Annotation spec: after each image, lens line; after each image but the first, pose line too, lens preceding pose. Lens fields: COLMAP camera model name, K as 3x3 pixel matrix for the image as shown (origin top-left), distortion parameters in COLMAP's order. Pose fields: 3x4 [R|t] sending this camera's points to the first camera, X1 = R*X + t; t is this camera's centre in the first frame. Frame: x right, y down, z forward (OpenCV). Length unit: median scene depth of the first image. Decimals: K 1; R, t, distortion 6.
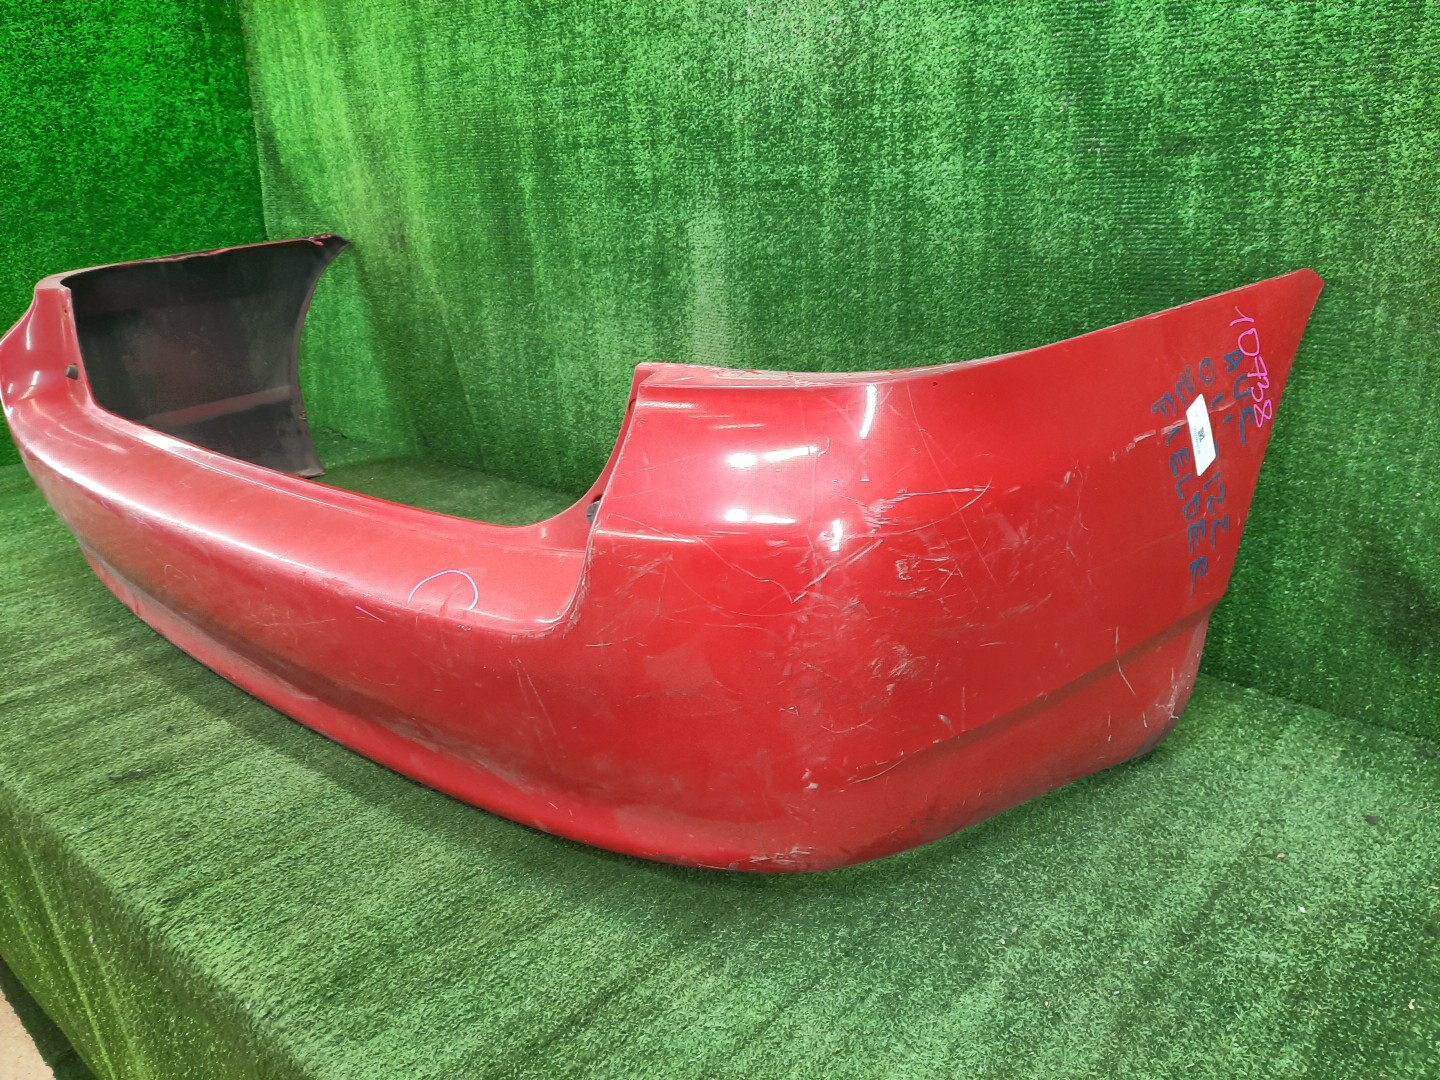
lens RADIAL K [[1049.6, 0, 720.0], [0, 1049.6, 540.0], [0, 0, 1]] dist [0.010659, -0.005931]
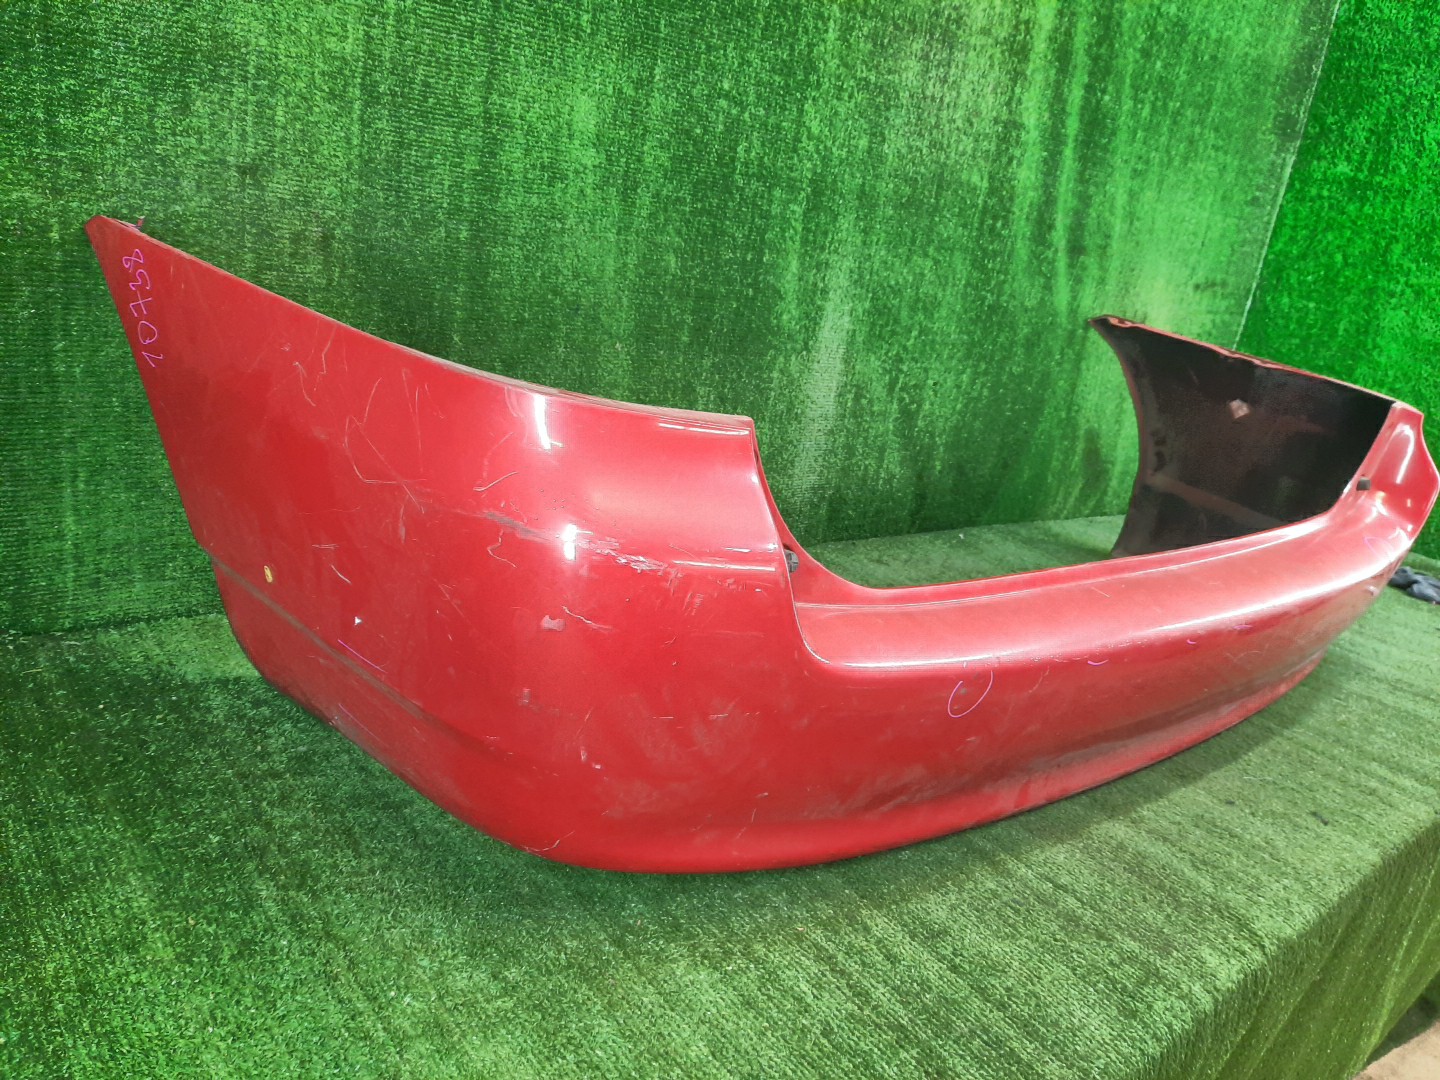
lens RADIAL K [[1040.4, 0, 700.4], [0, 1040.4, 537.9], [0, 0, 1]] dist [0.001439, -0.005073]
pose [[0.180765, -0.267479, 0.946456, -1.125119], [0.167704, 0.956599, 0.238315, -0.306378], [-0.969123, 0.115646, 0.217777, 0.916184]]
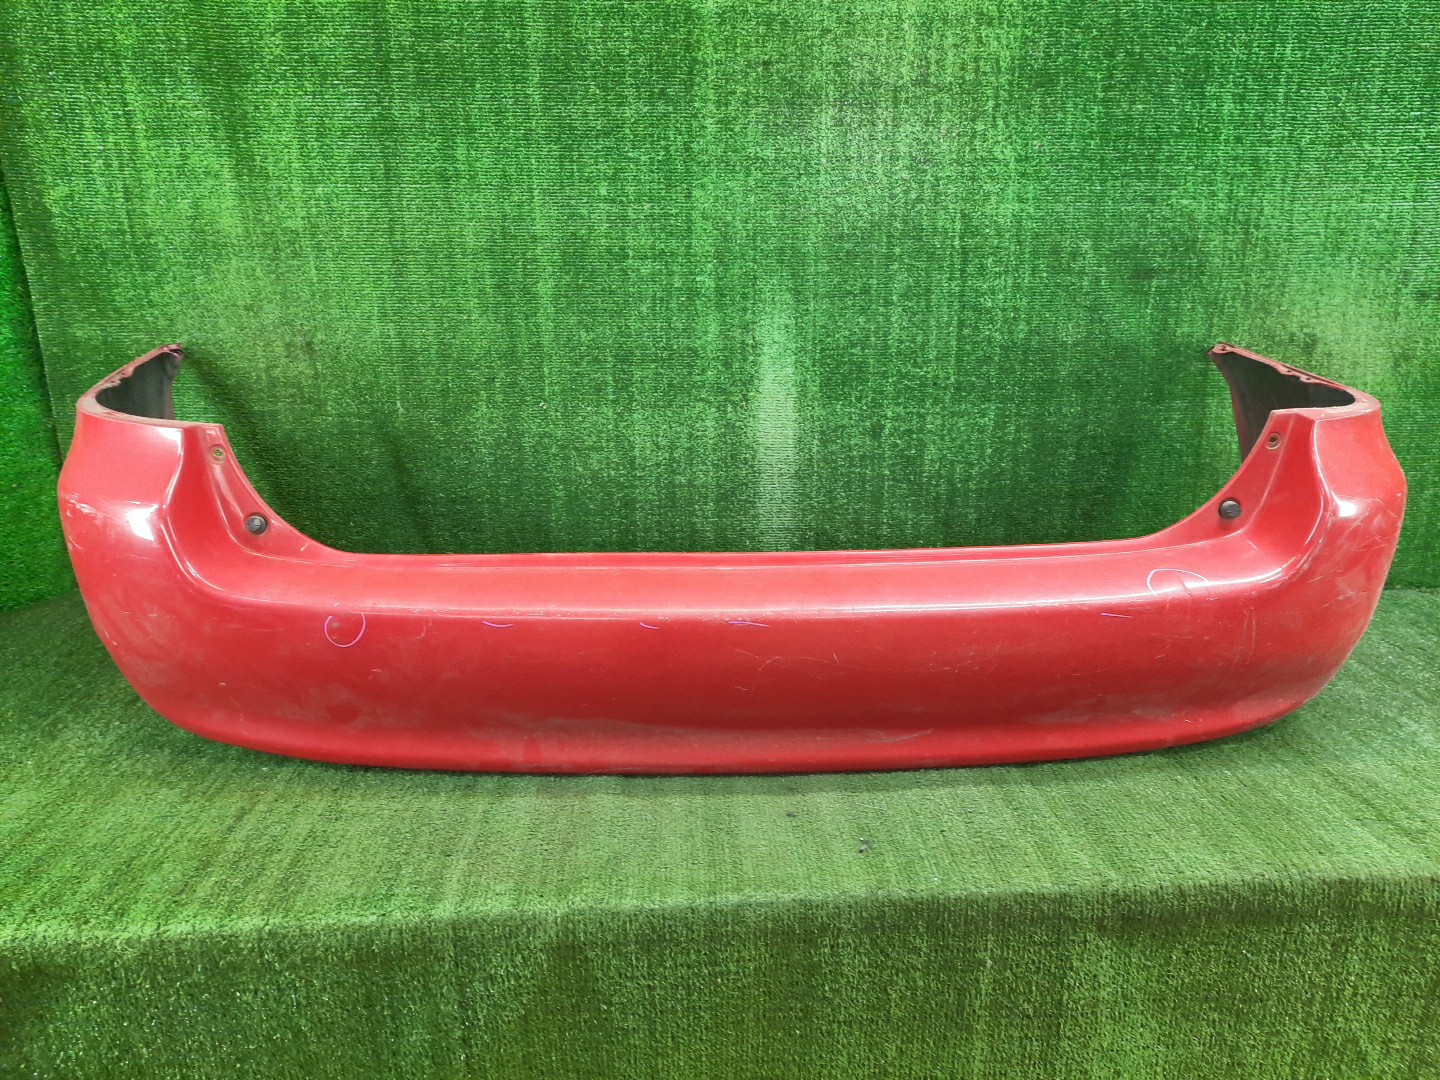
lens RADIAL K [[1049.6, 0, 720.0], [0, 1049.6, 540.0], [0, 0, 1]] dist [0.010659, -0.005931]
pose [[0.726663, -0.165276, 0.666817, -0.887819], [0.209714, 0.977666, 0.013787, -0.084455], [-0.654203, 0.129822, 0.745094, 0.165414]]
